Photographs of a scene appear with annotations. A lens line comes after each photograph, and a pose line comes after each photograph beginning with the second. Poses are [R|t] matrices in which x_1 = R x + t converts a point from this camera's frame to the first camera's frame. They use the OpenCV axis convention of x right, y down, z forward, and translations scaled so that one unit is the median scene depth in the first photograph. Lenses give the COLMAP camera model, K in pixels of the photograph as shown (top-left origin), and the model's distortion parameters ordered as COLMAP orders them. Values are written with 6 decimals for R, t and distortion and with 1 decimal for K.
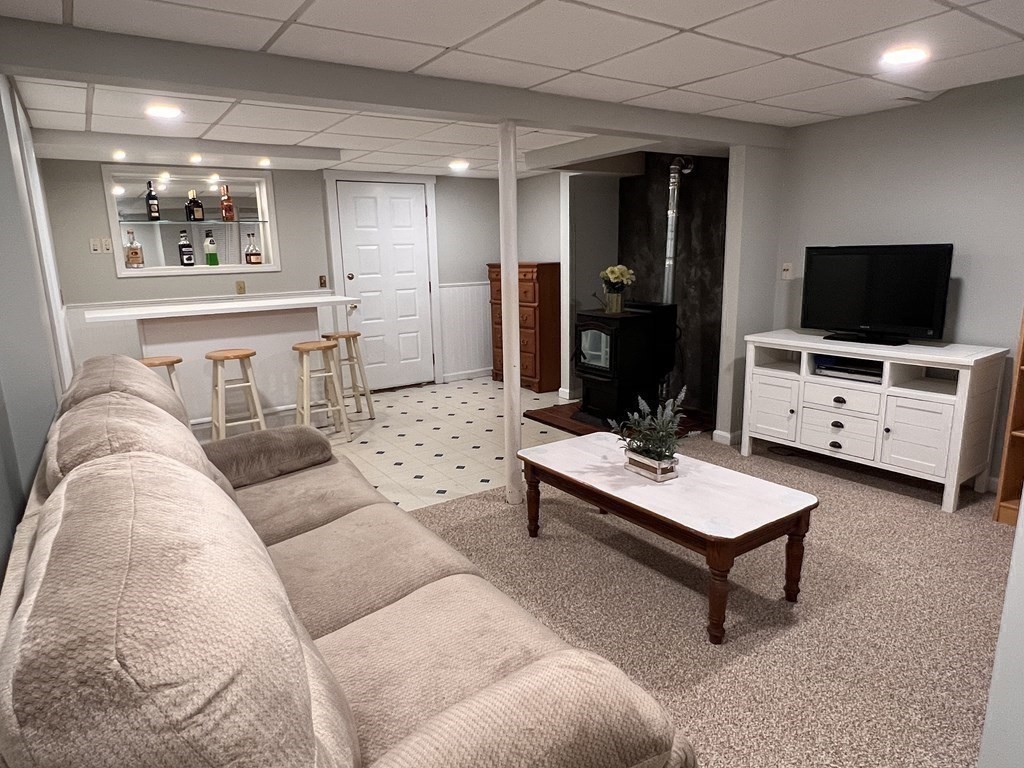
lens RADIAL K [[629.5, 0, 494.5], [0, 629.5, 387.0], [0, 0, 1]] dist [-0.006846, 0.000303]
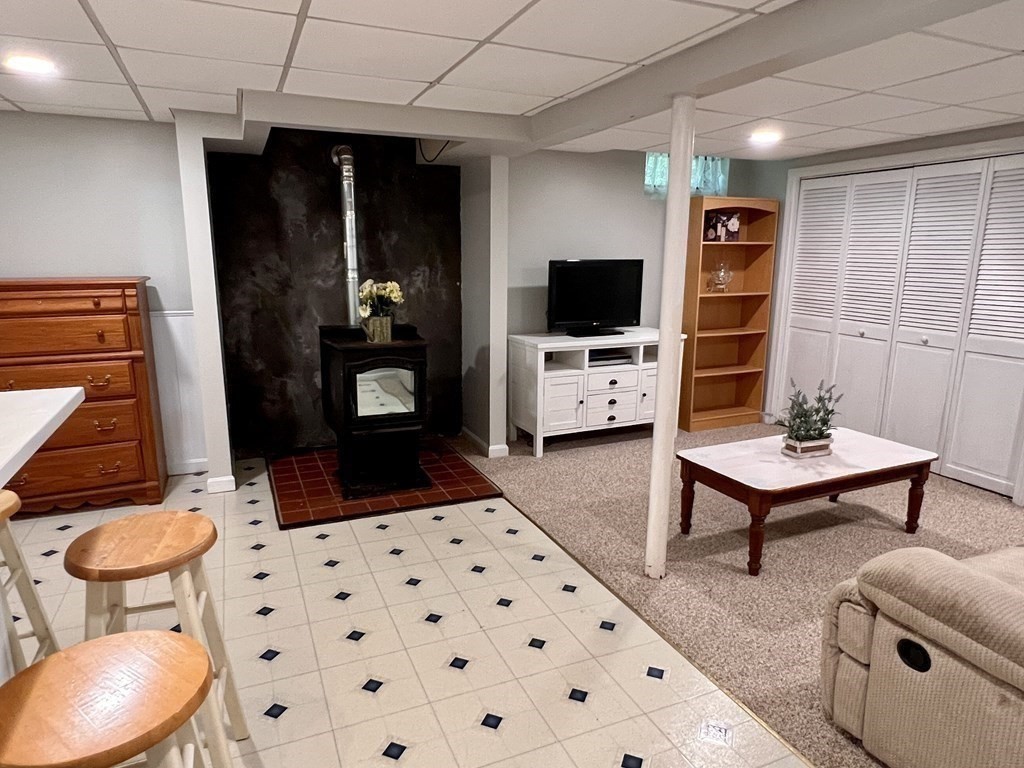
lens RADIAL K [[629.5, 0, 509.4], [0, 629.5, 384.3], [0, 0, 1]] dist [-0.006846, 0.000303]
pose [[0.170142, -0.176958, 0.969401, -0.597631], [0.199054, 0.969637, 0.142064, -0.165170], [-0.965106, 0.168792, 0.200200, 0.804142]]
